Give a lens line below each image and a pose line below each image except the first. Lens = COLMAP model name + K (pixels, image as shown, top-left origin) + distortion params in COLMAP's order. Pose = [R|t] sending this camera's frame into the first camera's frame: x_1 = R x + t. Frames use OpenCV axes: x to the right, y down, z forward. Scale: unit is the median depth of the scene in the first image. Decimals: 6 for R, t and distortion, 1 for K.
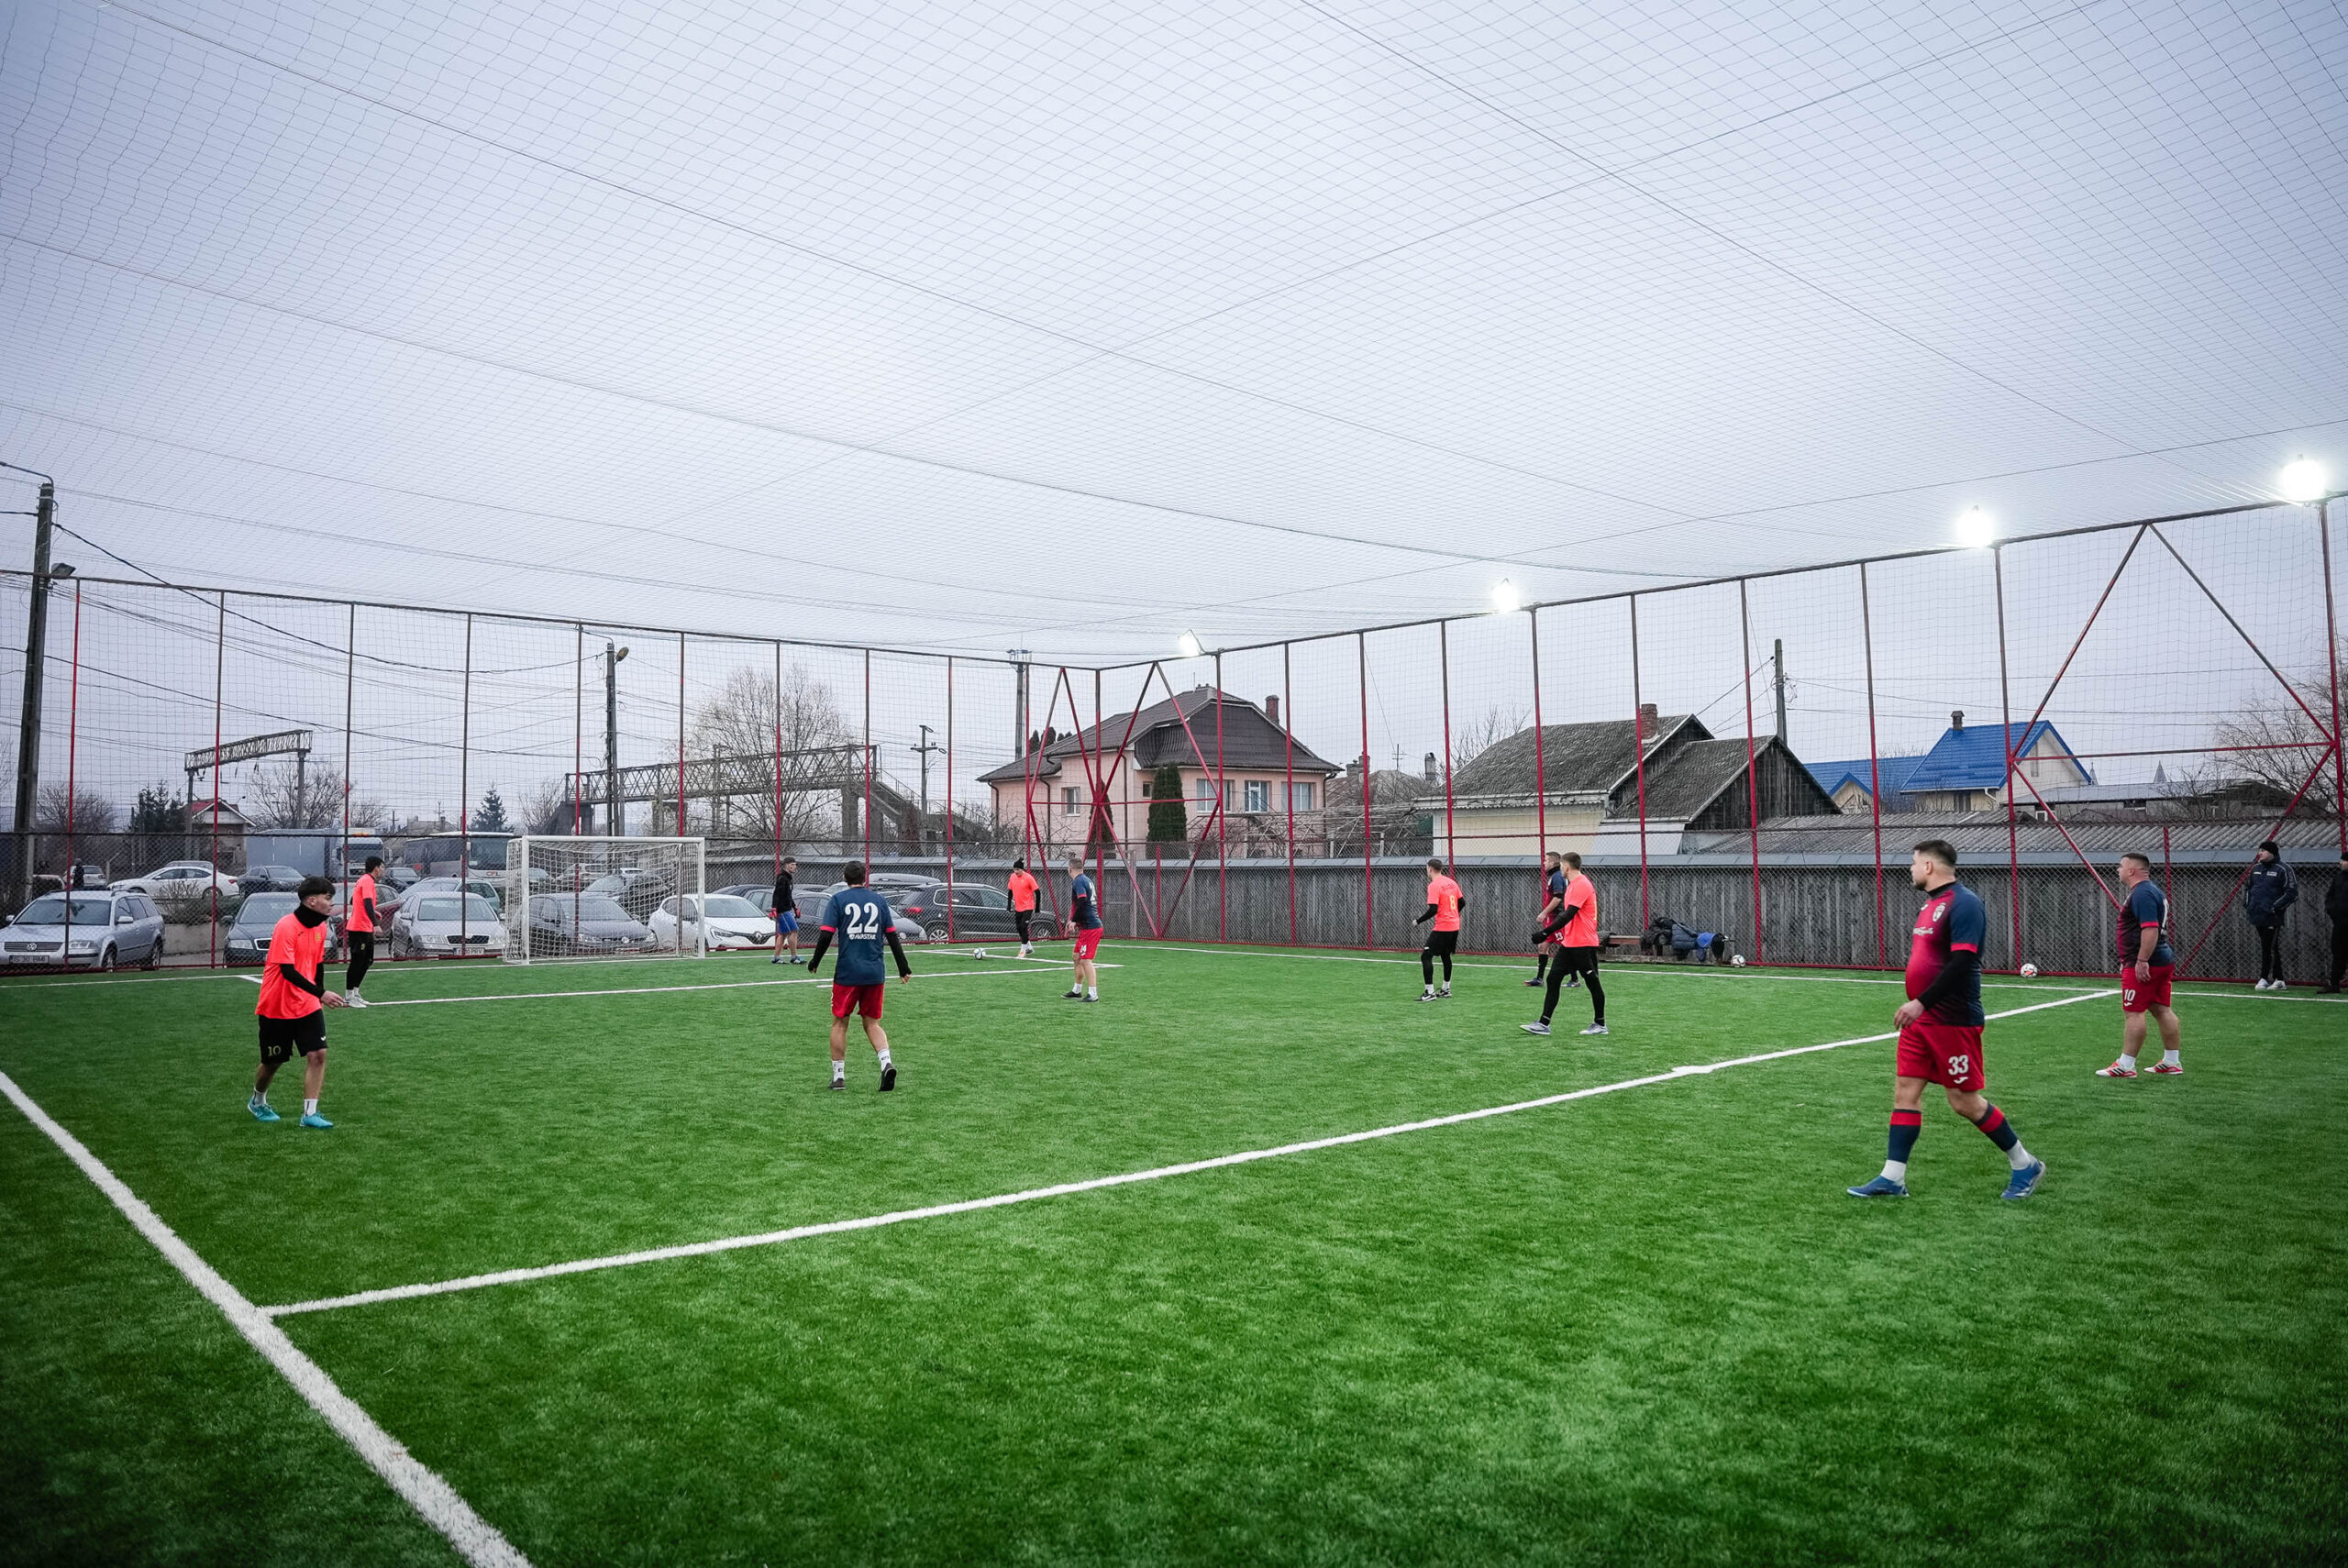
lens RADIAL K [[1665.4, 0, 1198.8], [0, 1665.4, 777.5], [0, 0, 1]] dist [-0.144310, 0.084511]
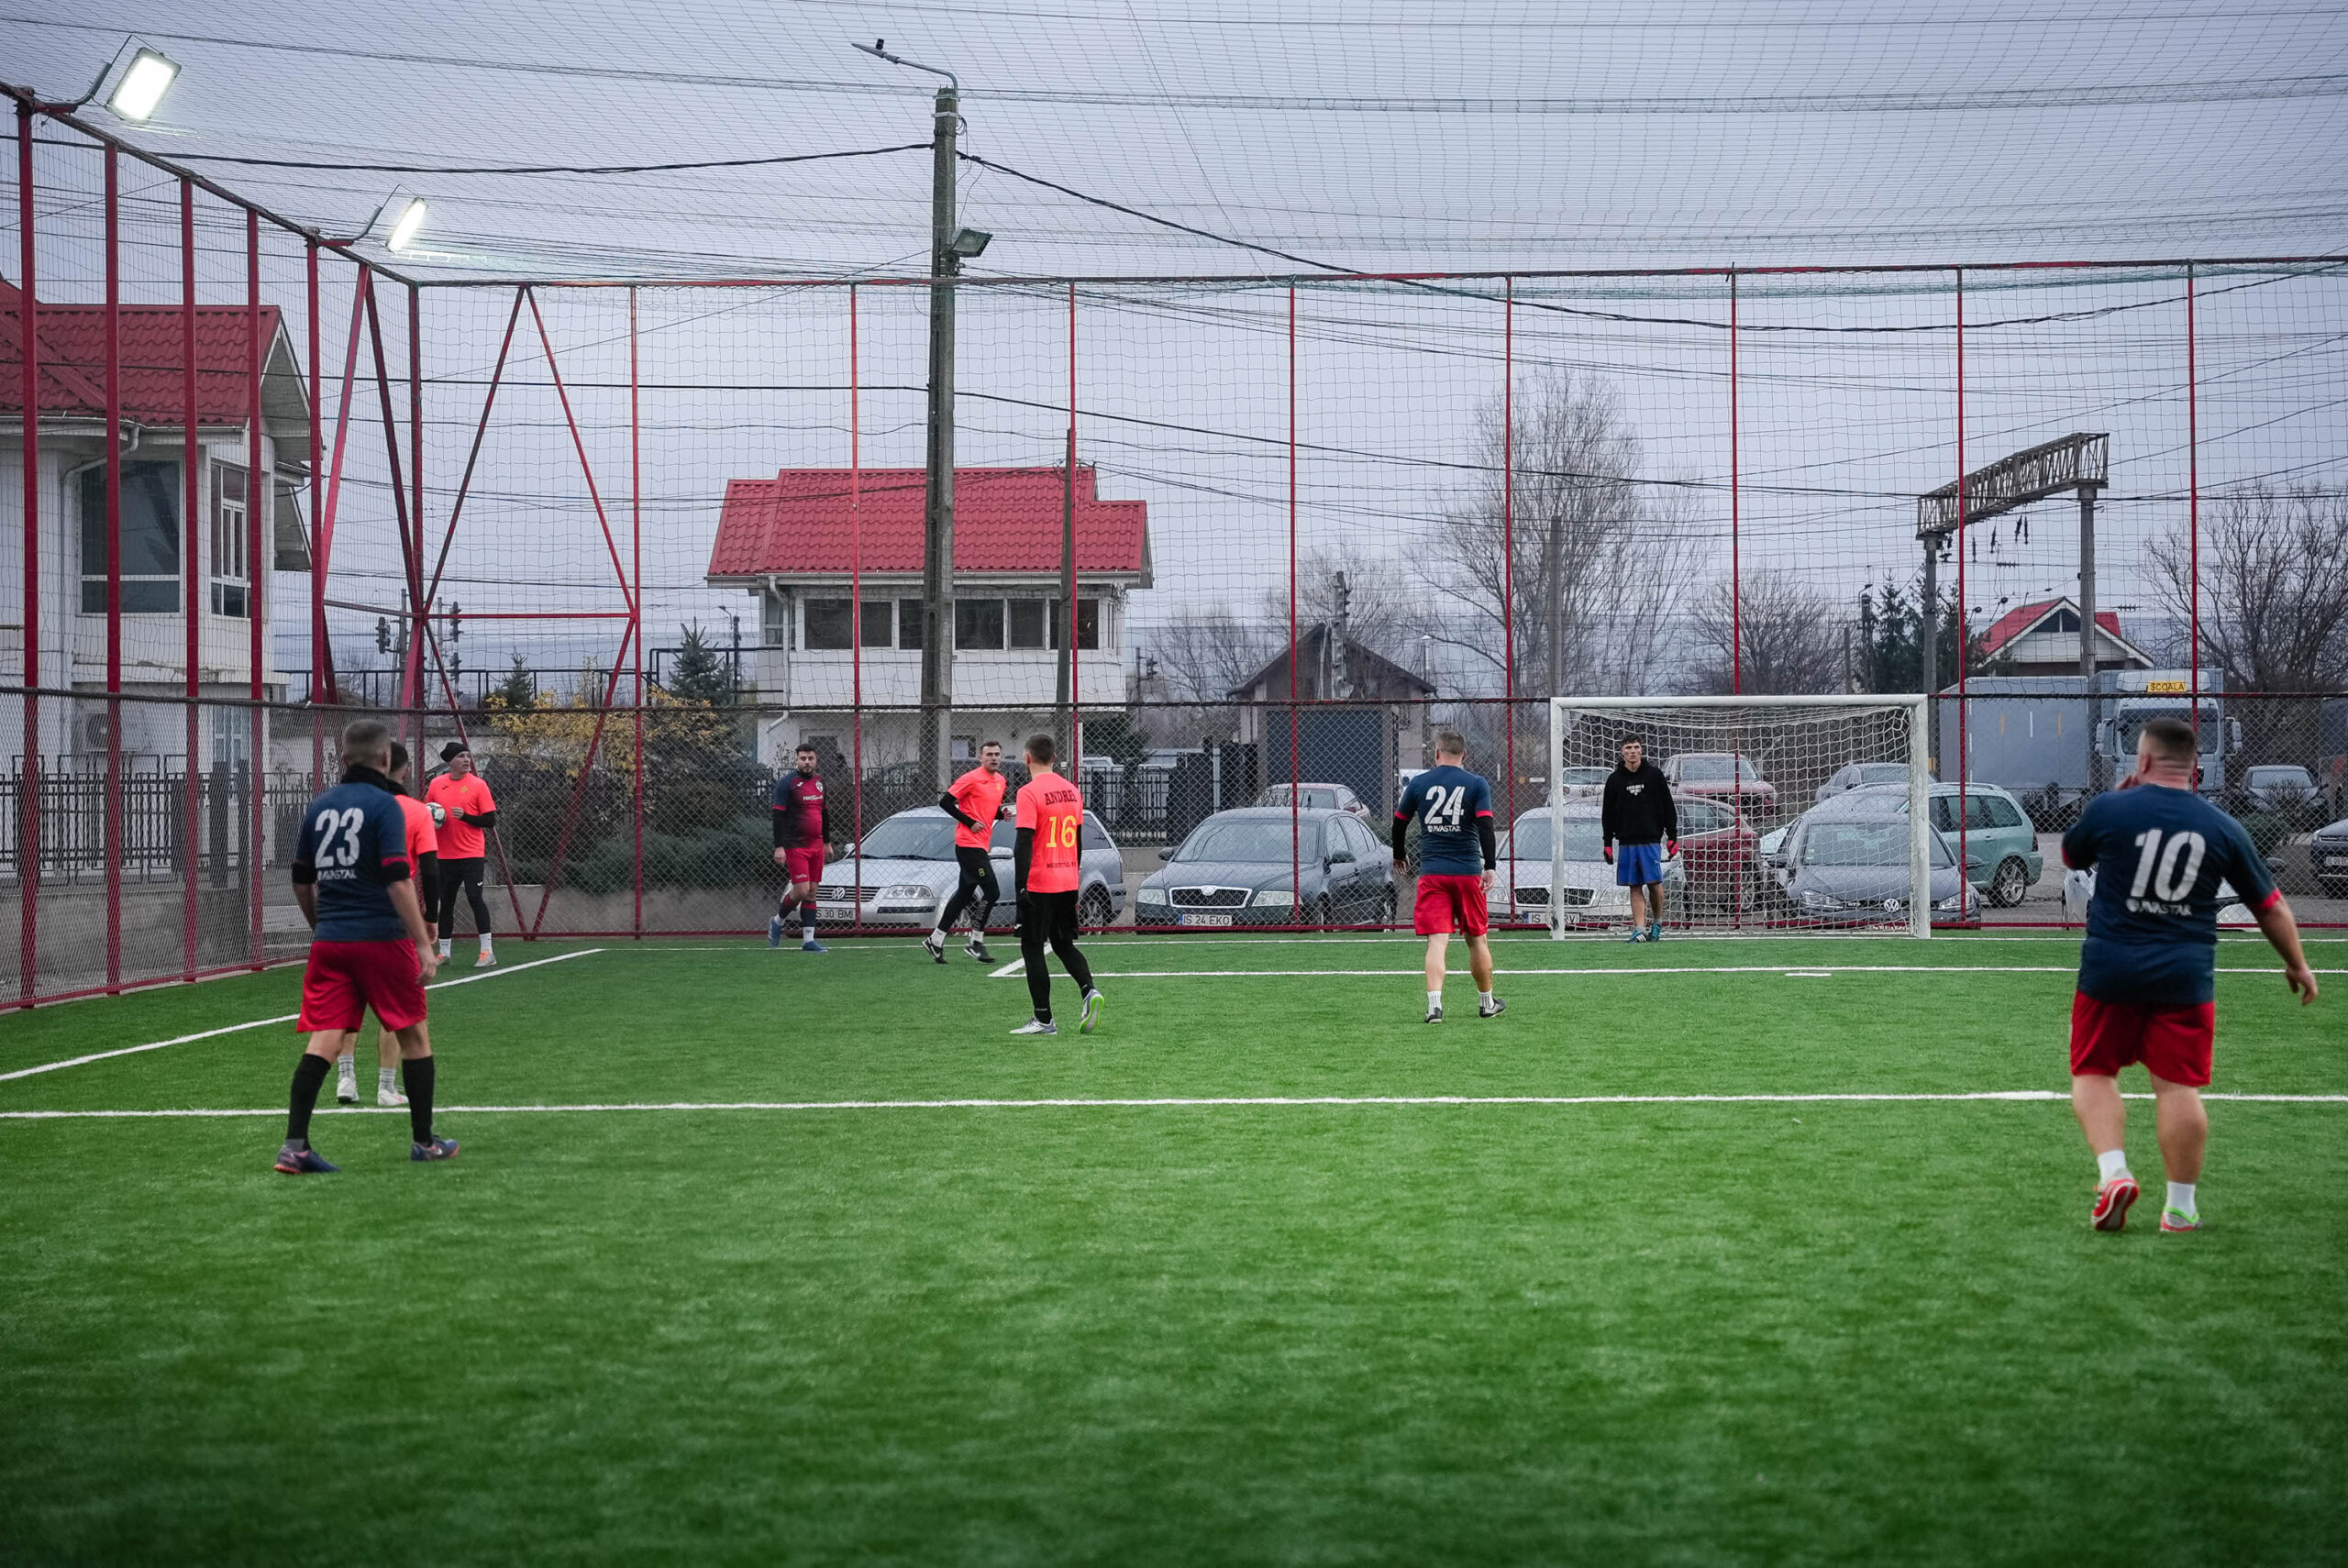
lens RADIAL K [[4635.0, 0, 1193.6], [0, 4635.0, 733.9], [0, 0, 1]] dist [0.243177, 0.000000]
pose [[0.726740, -0.006302, -0.686884, 0.414378], [0.039766, 0.998667, 0.032911, -0.005426], [0.685761, -0.051233, 0.726021, -0.142523]]
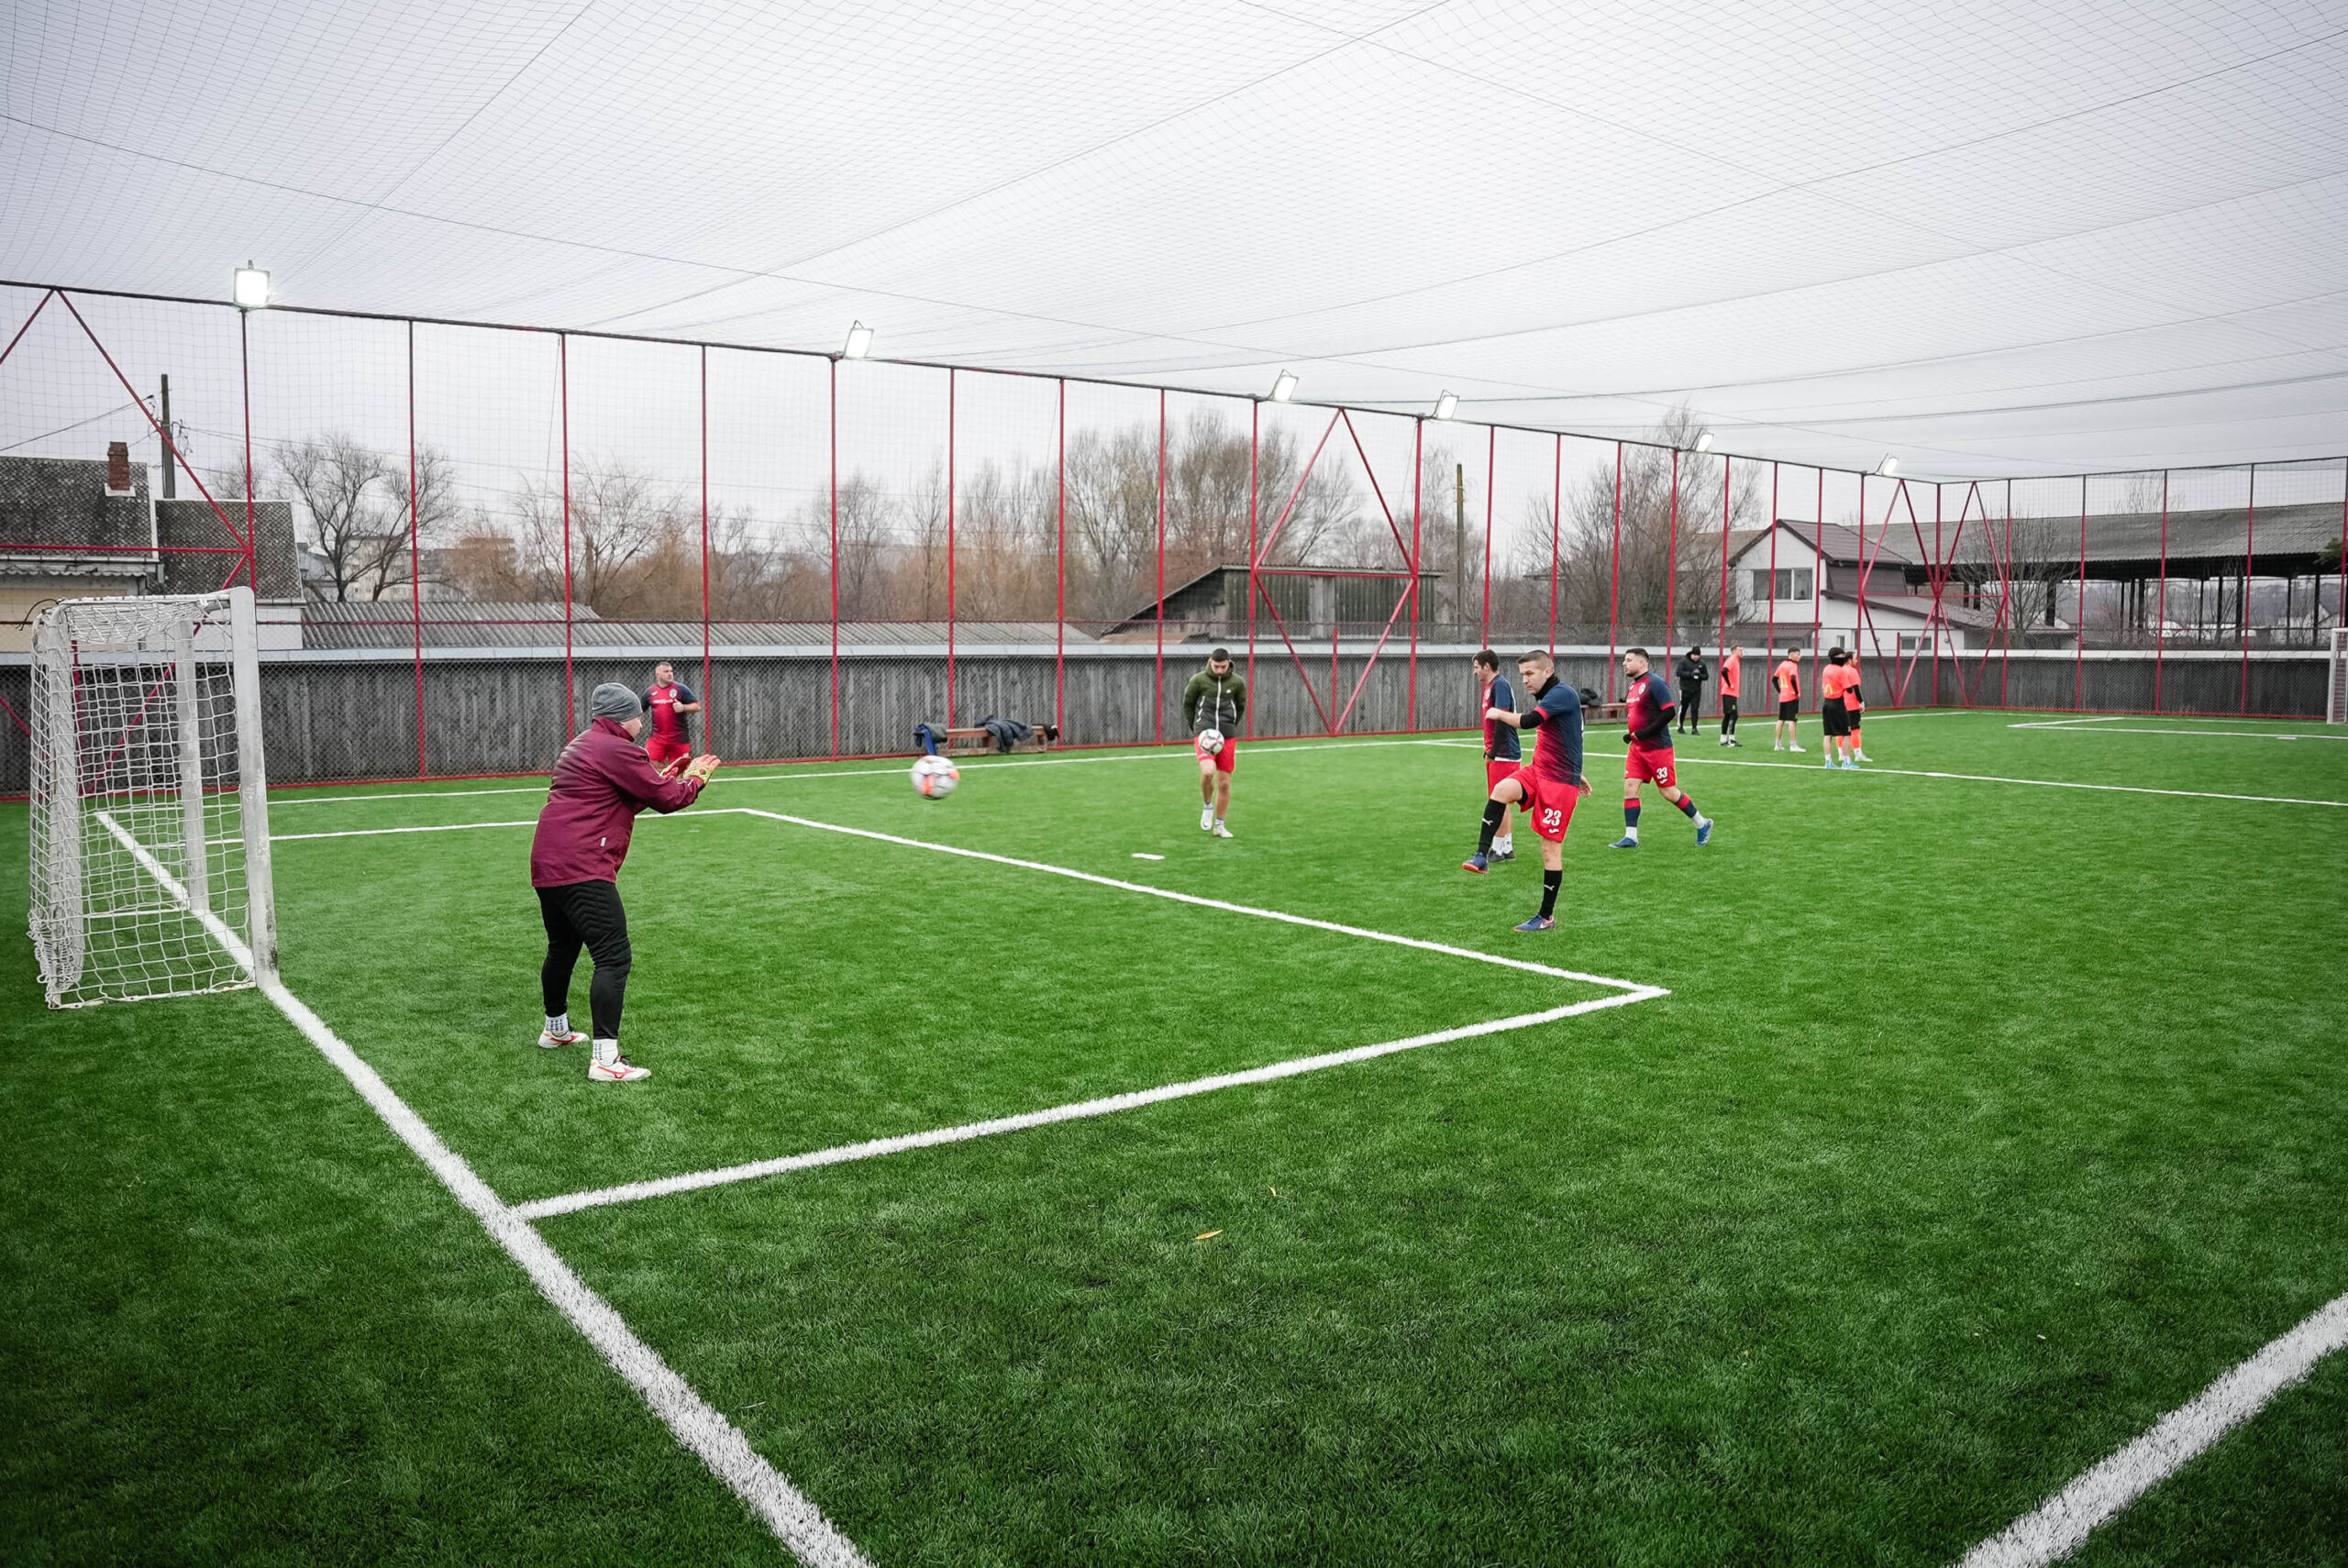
lens RADIAL K [[1665.4, 0, 1147.3], [0, 1665.4, 803.9], [0, 0, 1]] dist [-0.144310, 0.084511]
pose [[0.105718, -0.089445, 0.990365, -0.535536], [-0.047729, 0.994342, 0.094900, 0.032961], [-0.993250, -0.057302, 0.100851, 0.613353]]
